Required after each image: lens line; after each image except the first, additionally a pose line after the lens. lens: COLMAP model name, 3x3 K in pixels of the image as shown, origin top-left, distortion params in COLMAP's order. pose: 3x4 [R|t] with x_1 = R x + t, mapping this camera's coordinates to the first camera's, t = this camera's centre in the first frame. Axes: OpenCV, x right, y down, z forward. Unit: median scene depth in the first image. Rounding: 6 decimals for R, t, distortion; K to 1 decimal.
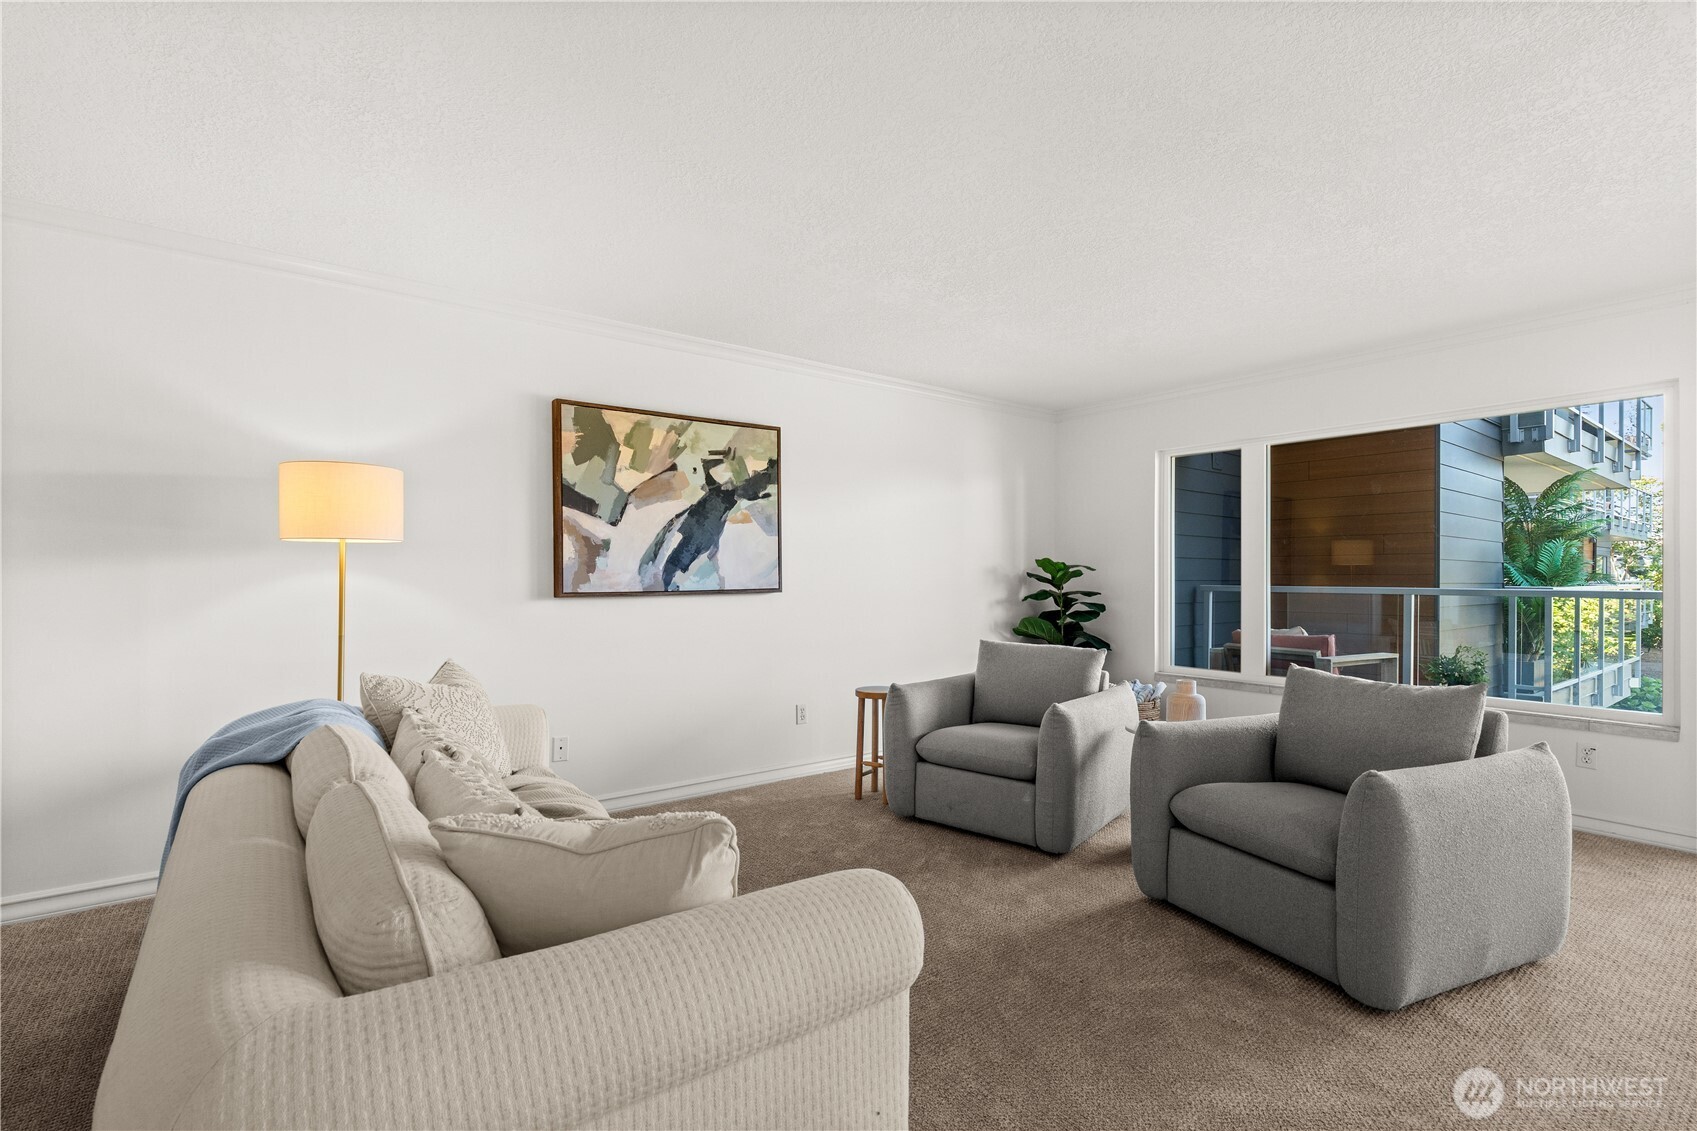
lens RADIAL K [[791.2, 0, 840.8], [0, 791.2, 567.5], [0, 0, 1]] dist [-0.013029, 0.005909]
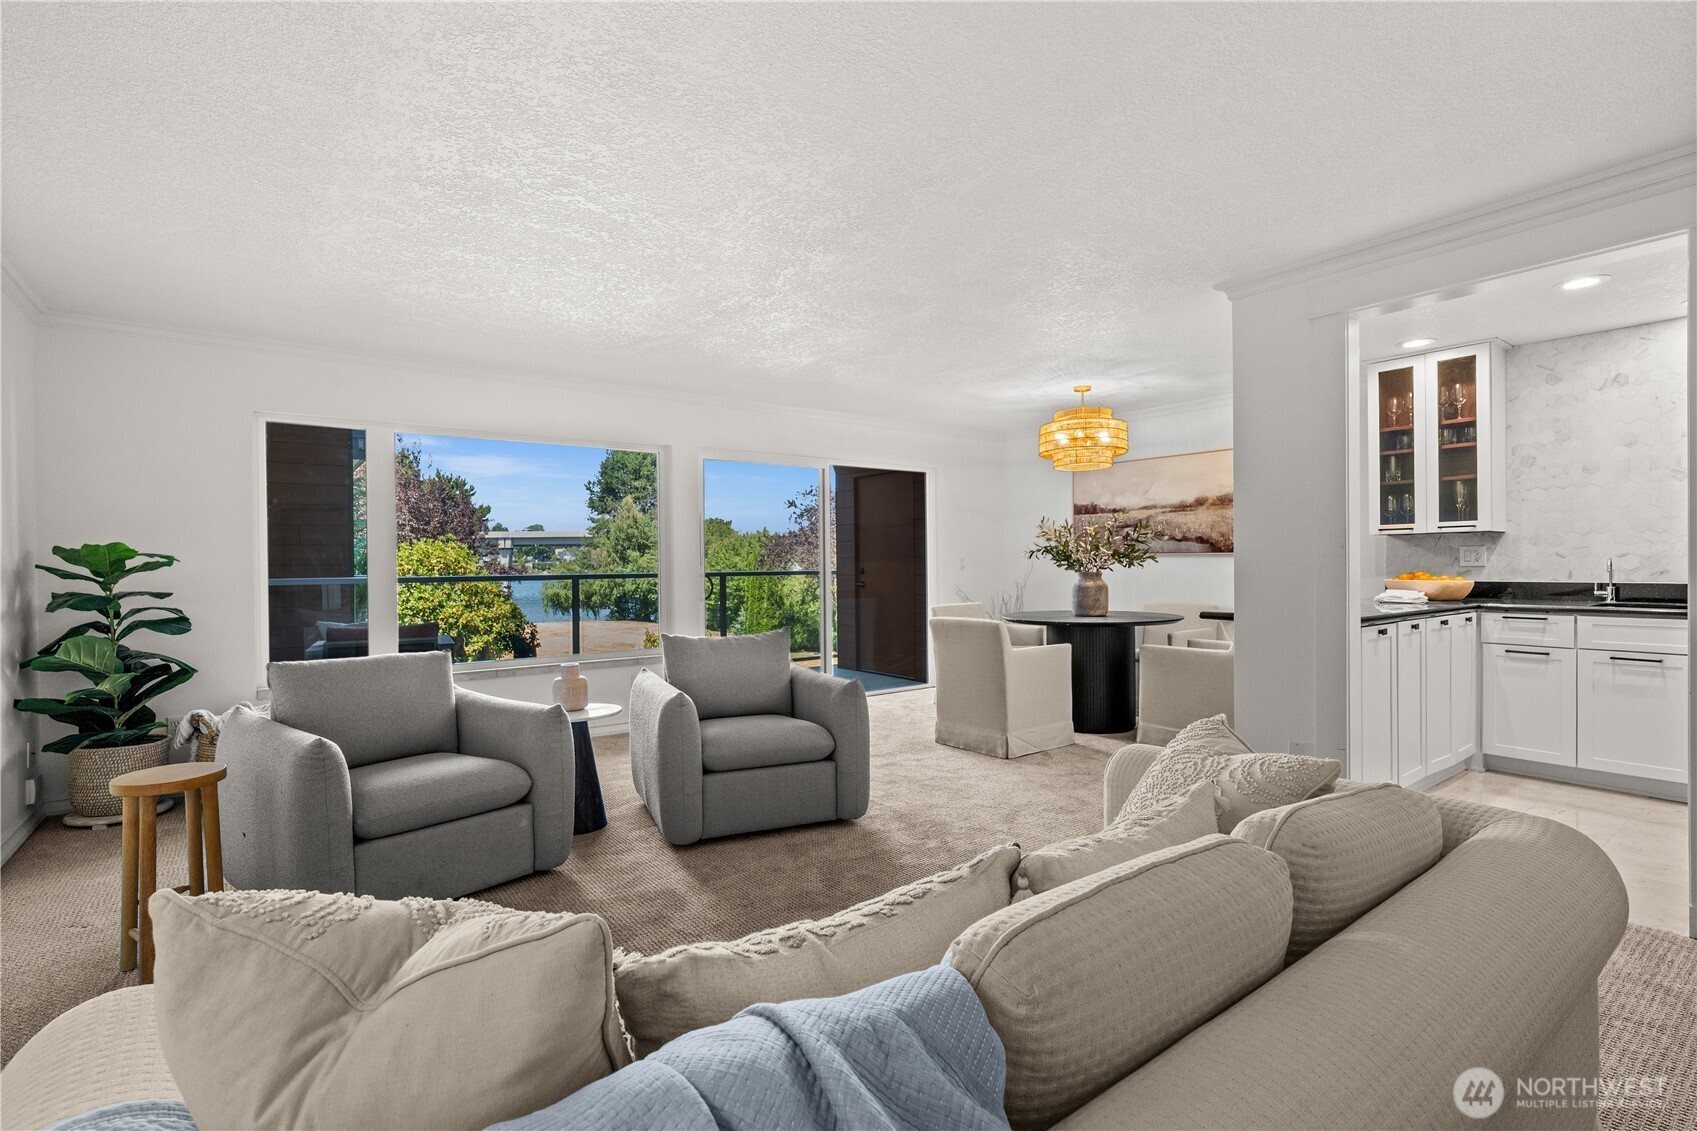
lens RADIAL K [[791.2, 0, 836.2], [0, 791.2, 561.0], [0, 0, 1]] dist [-0.013029, 0.005909]
pose [[0.022637, -0.001708, 0.999742, -0.362965], [0.000112, 0.999999, 0.001705, 0.001821], [-0.999744, 0.000073, 0.022637, 0.361863]]
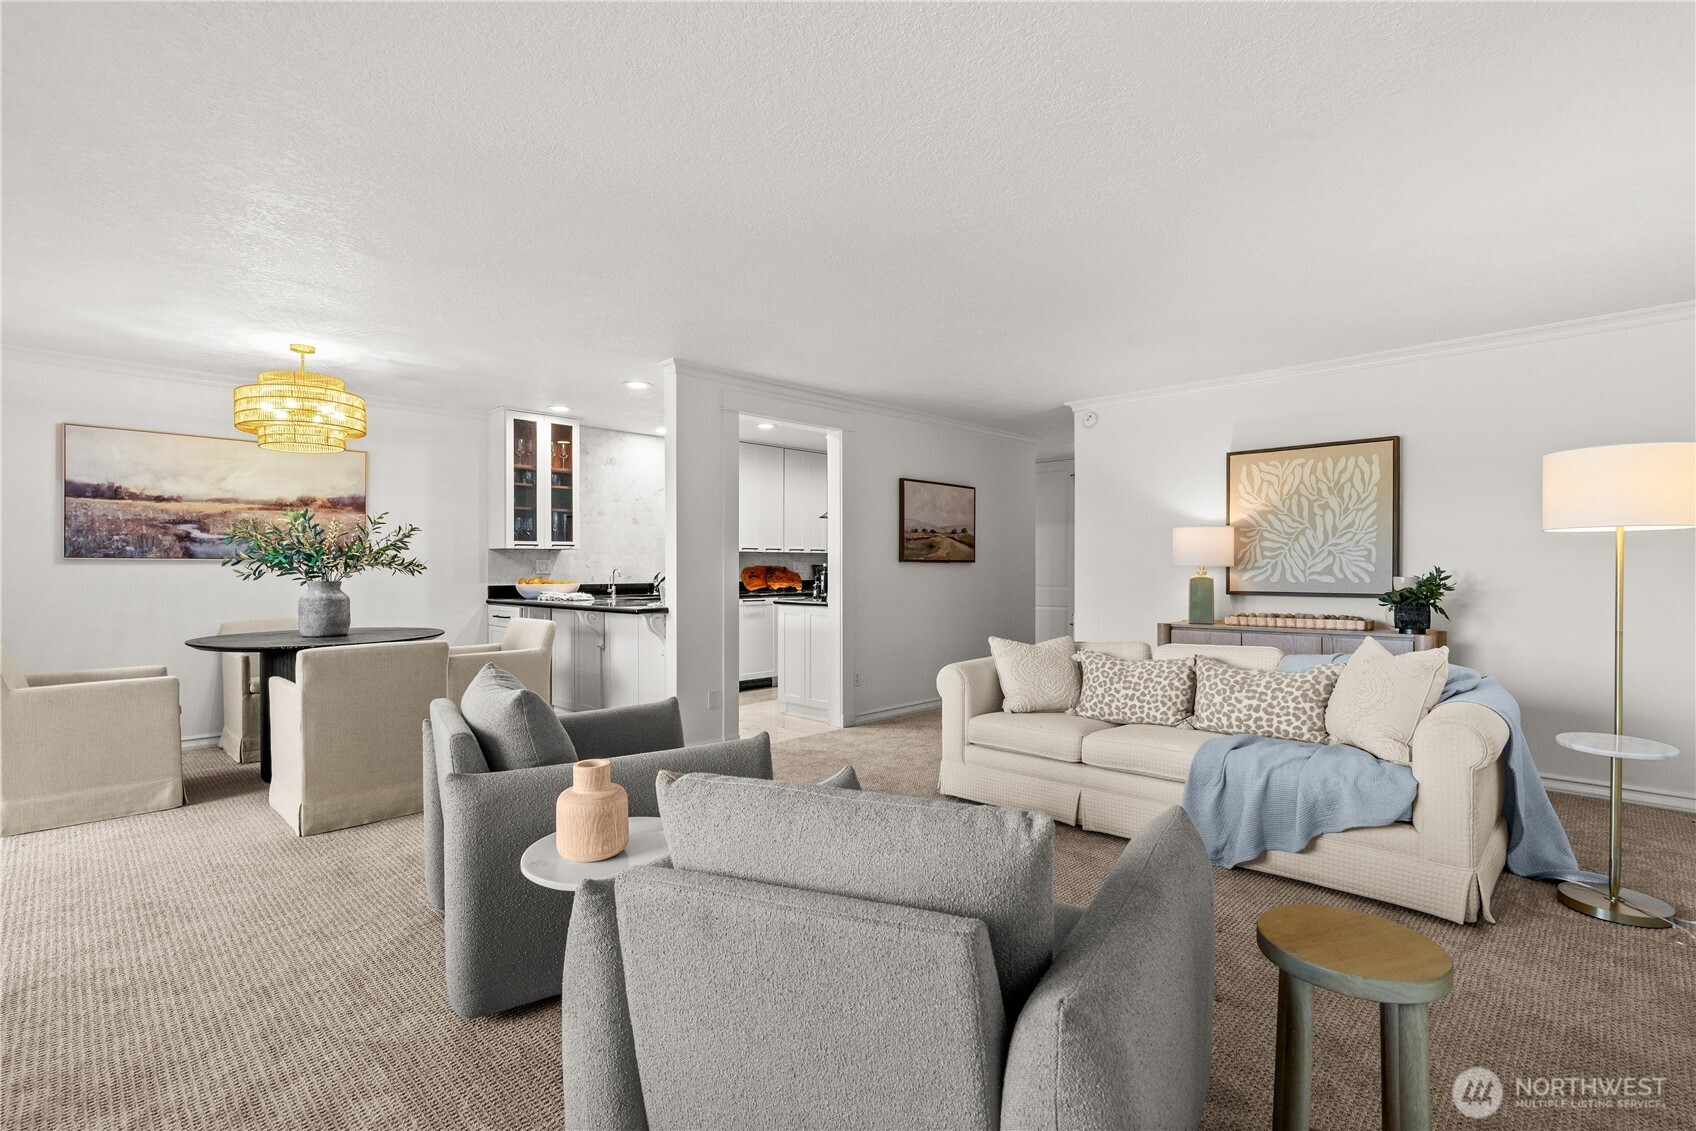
lens RADIAL K [[790.7, 0, 830.6], [0, 790.7, 564.1], [0, 0, 1]] dist [-0.013029, 0.005909]
pose [[-0.992324, -0.000962, -0.123663, 0.202987], [0.001177, 0.999851, -0.017223, 0.014584], [0.123661, -0.017236, -0.992175, 0.895527]]
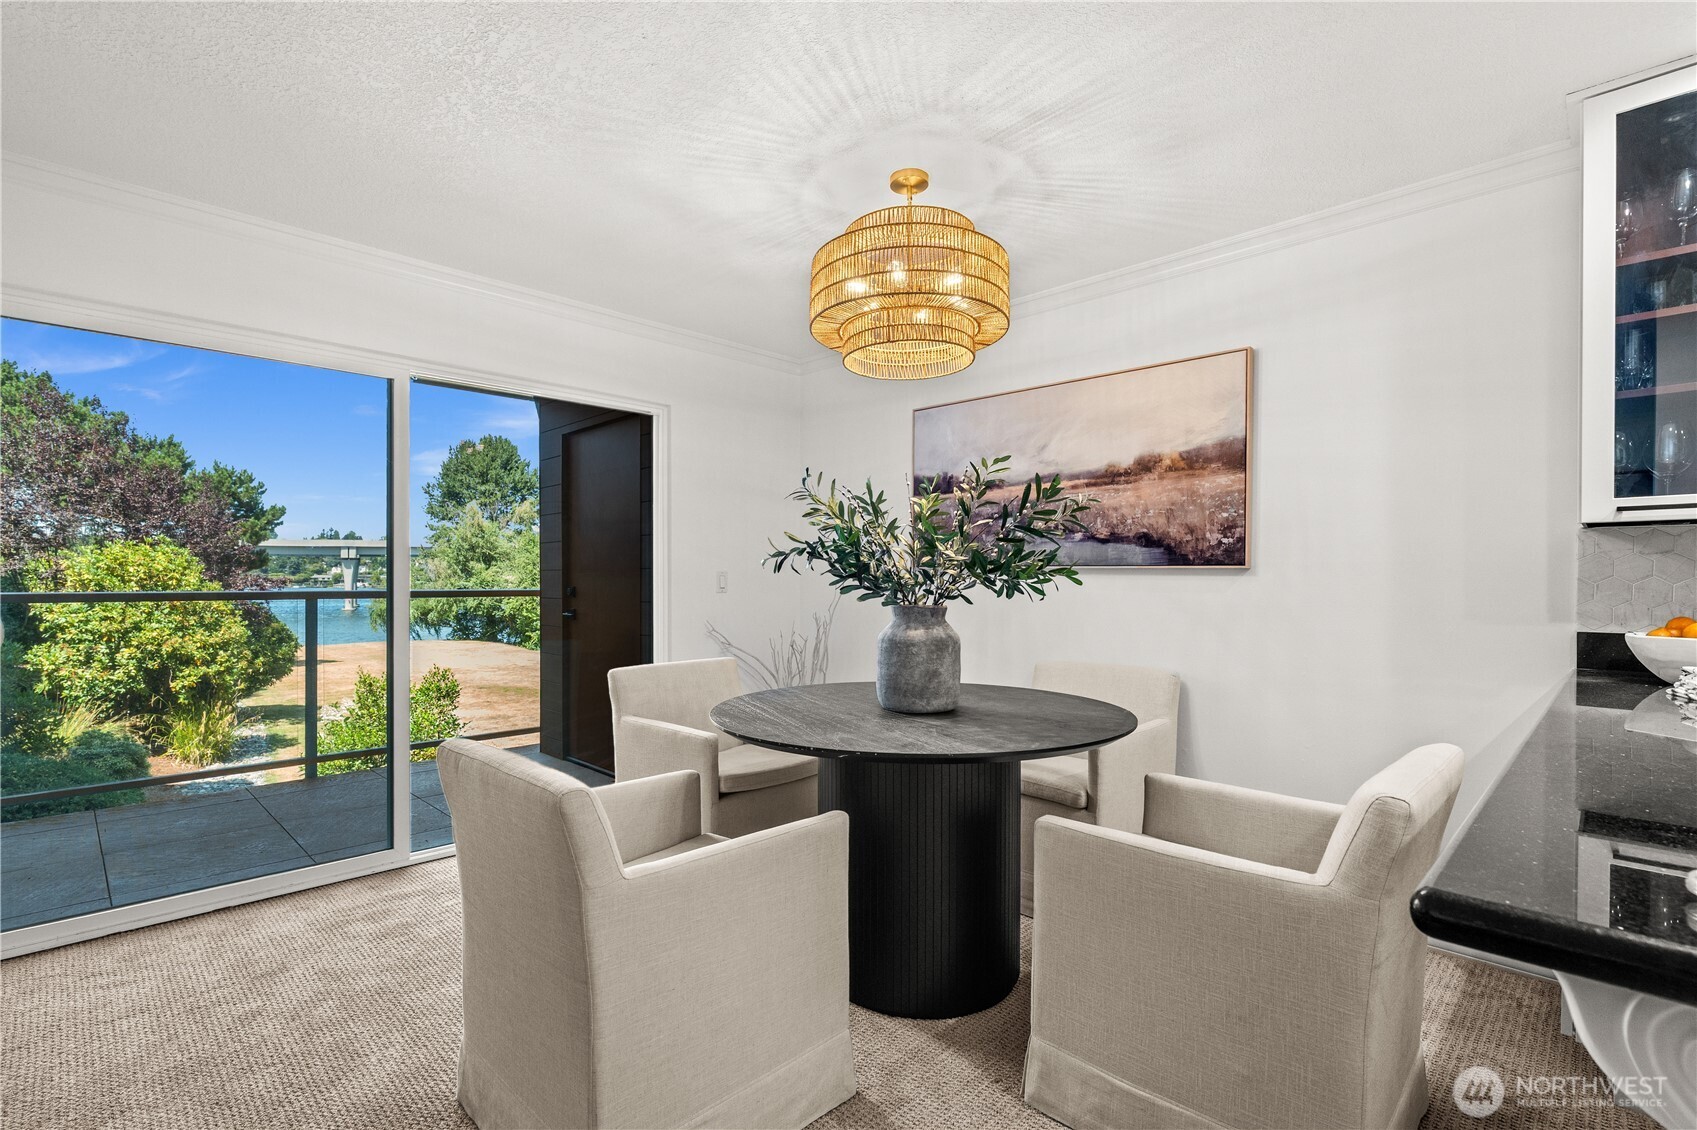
lens RADIAL K [[791.2, 0, 838.0], [0, 791.2, 581.0], [0, 0, 1]] dist [-0.013029, 0.005909]
pose [[-0.122926, -0.006872, 0.992392, 0.200551], [-0.012426, 0.999908, 0.005385, 0.002636], [-0.992338, -0.011669, -0.123000, 0.169026]]
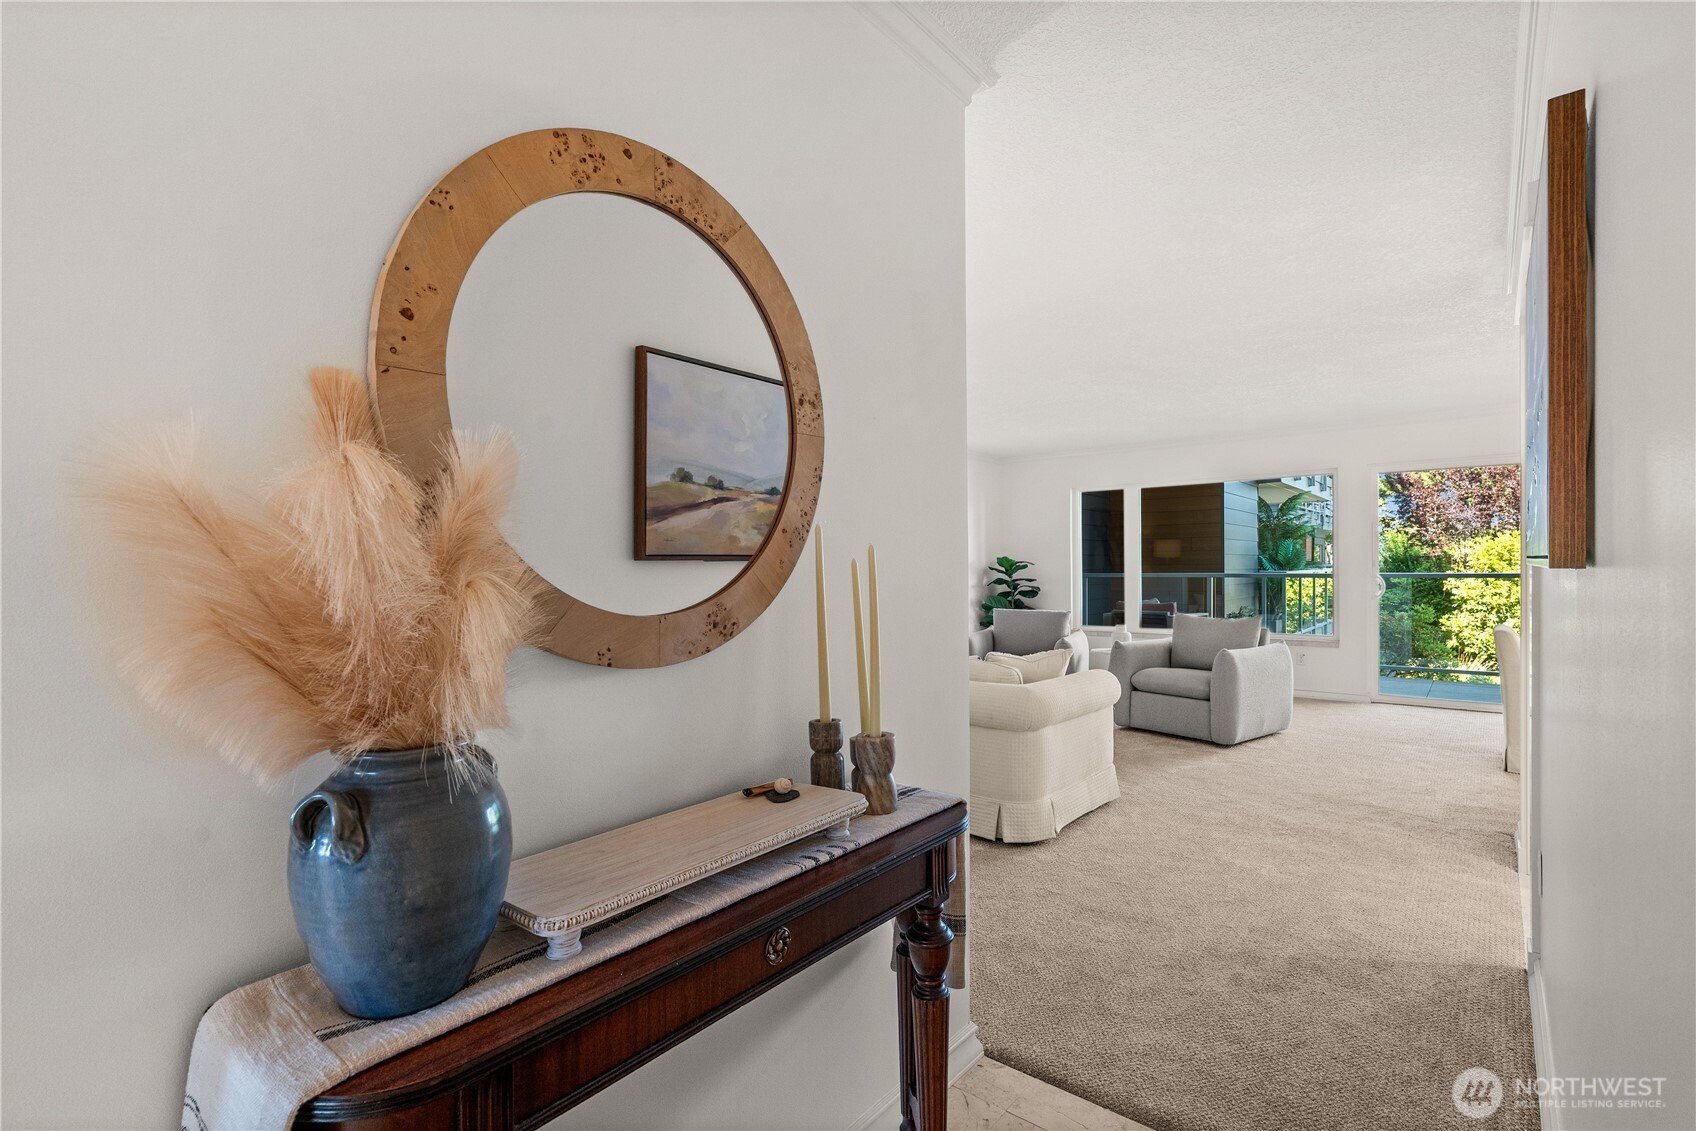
lens RADIAL K [[790.7, 0, 827.7], [0, 790.7, 573.4], [0, 0, 1]] dist [-0.013029, 0.005909]
pose [[0.977929, -0.015484, 0.208361, -0.380042], [0.011651, 0.999740, 0.019614, -0.014398], [-0.208610, -0.016753, 0.977855, -0.414251]]
